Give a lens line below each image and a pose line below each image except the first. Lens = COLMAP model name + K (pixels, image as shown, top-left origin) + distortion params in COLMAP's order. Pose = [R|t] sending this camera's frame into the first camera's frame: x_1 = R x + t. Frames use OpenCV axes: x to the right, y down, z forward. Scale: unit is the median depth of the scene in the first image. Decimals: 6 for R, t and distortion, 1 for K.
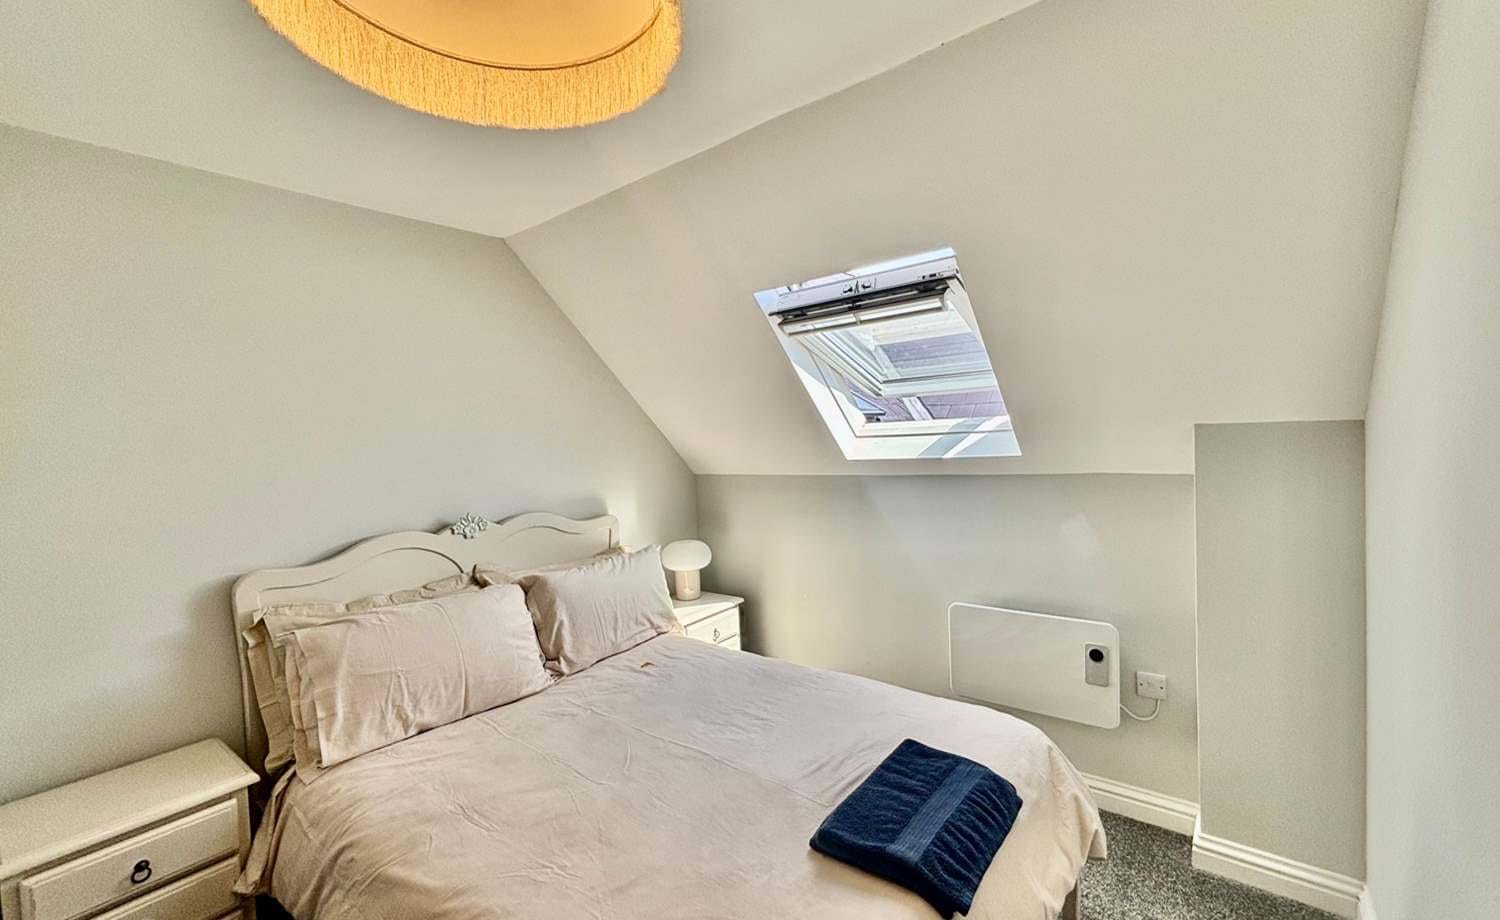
lens RADIAL K [[619.3, 0, 726.5], [0, 619.3, 453.1], [0, 0, 1]] dist [-0.001935, -0.000299]
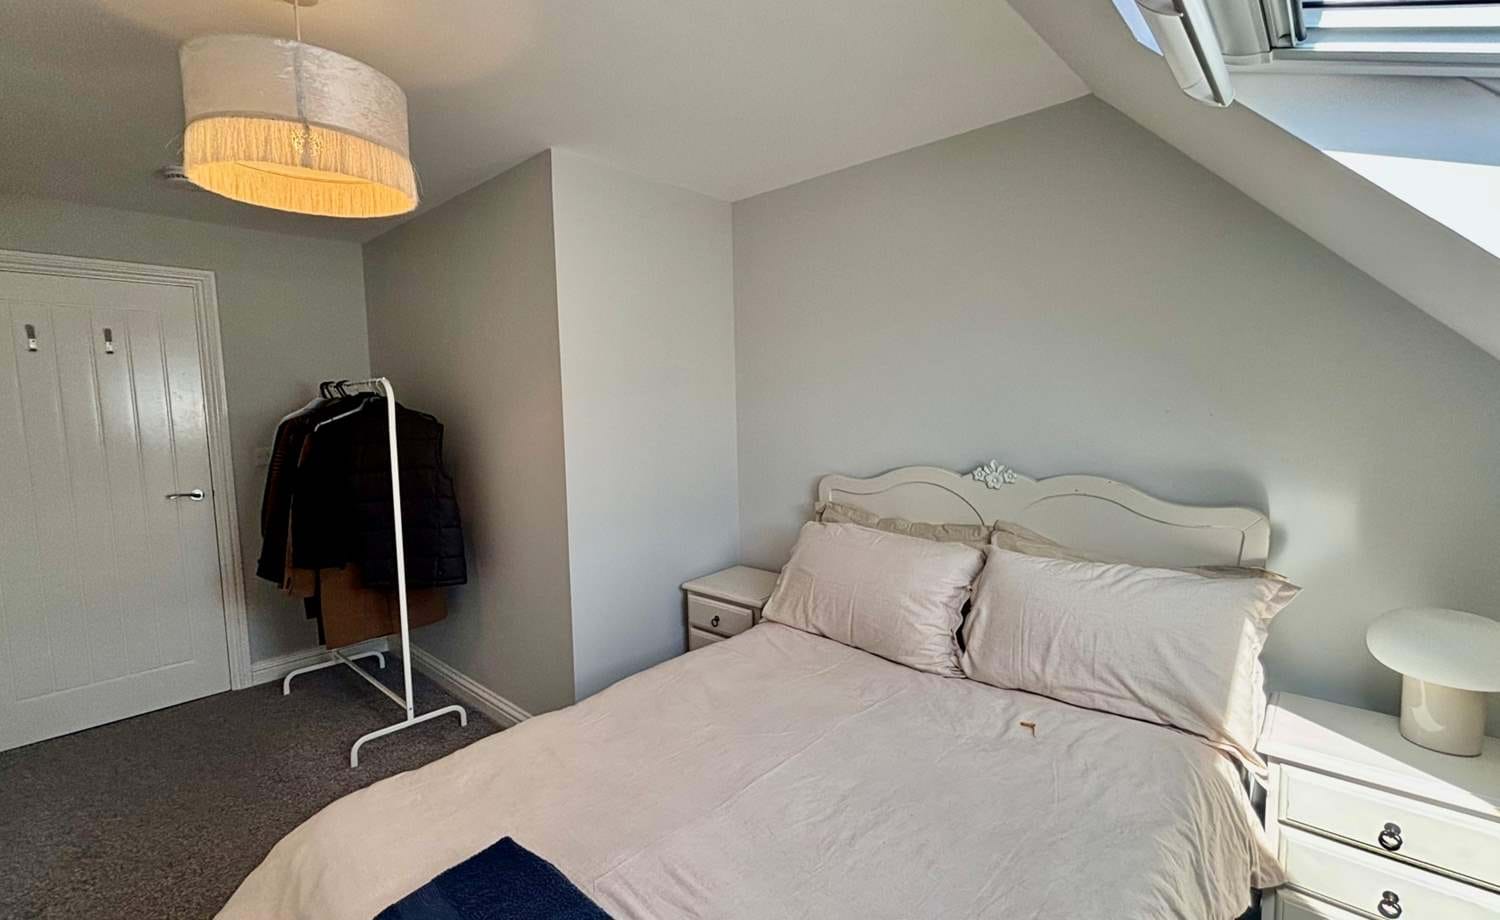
lens RADIAL K [[644.1, 0, 750.0], [0, 644.1, 460.0], [0, 0, 1]] dist [-0.000149, -0.000069]
pose [[-0.053853, 0.132134, -0.989768, 0.519707], [-0.009185, 0.991099, 0.132811, -0.020222], [0.998507, 0.016243, -0.052160, 0.745953]]
